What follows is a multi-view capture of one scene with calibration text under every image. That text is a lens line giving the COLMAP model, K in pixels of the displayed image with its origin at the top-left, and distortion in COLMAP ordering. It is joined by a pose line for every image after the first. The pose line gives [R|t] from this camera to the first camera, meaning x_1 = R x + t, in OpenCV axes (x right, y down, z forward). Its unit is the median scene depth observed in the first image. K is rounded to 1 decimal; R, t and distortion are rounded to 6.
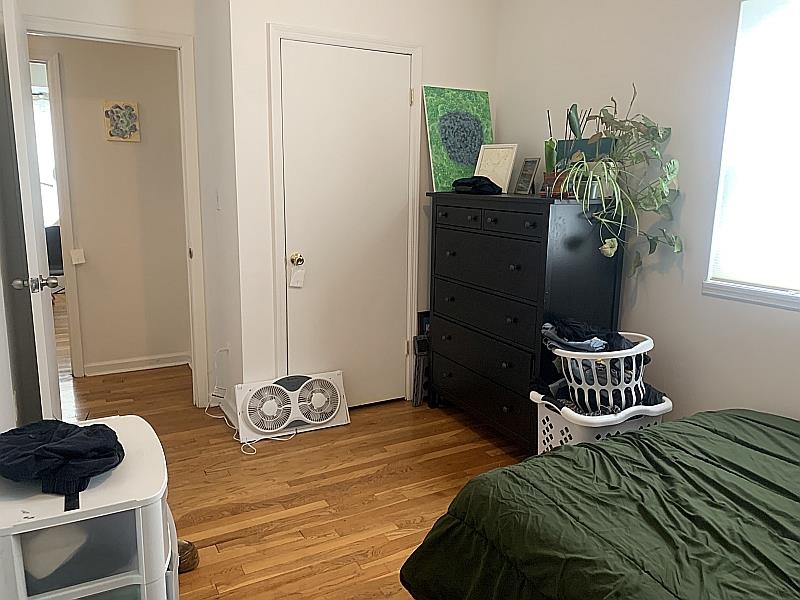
lens RADIAL K [[620.1, 0, 399.7], [0, 620.1, 298.9], [0, 0, 1]] dist [-0.003493, -0.009407]
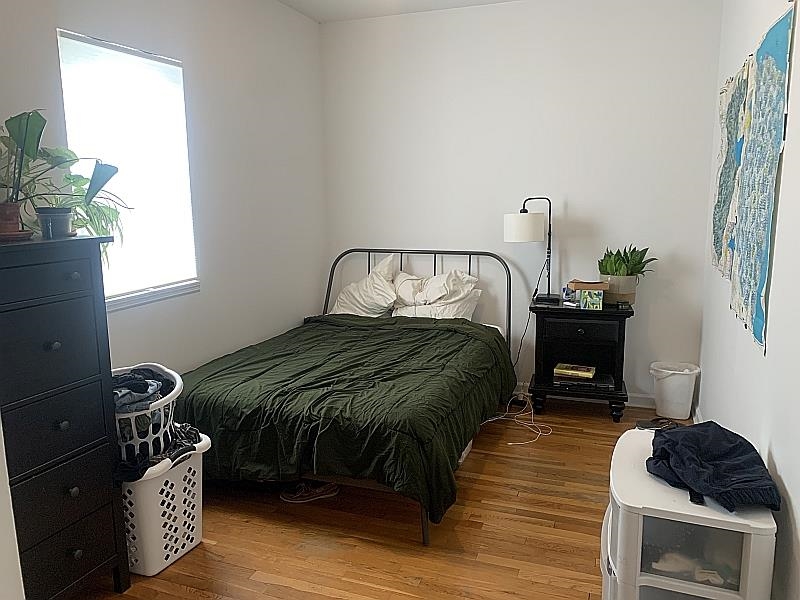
lens RADIAL K [[620.1, 0, 399.6], [0, 620.1, 299.3], [0, 0, 1]] dist [-0.003493, -0.009407]
pose [[-0.651649, -0.129755, 0.747340, -0.762477], [0.154693, 0.941819, 0.298407, -0.332804], [-0.742579, 0.310065, -0.593663, 1.546085]]
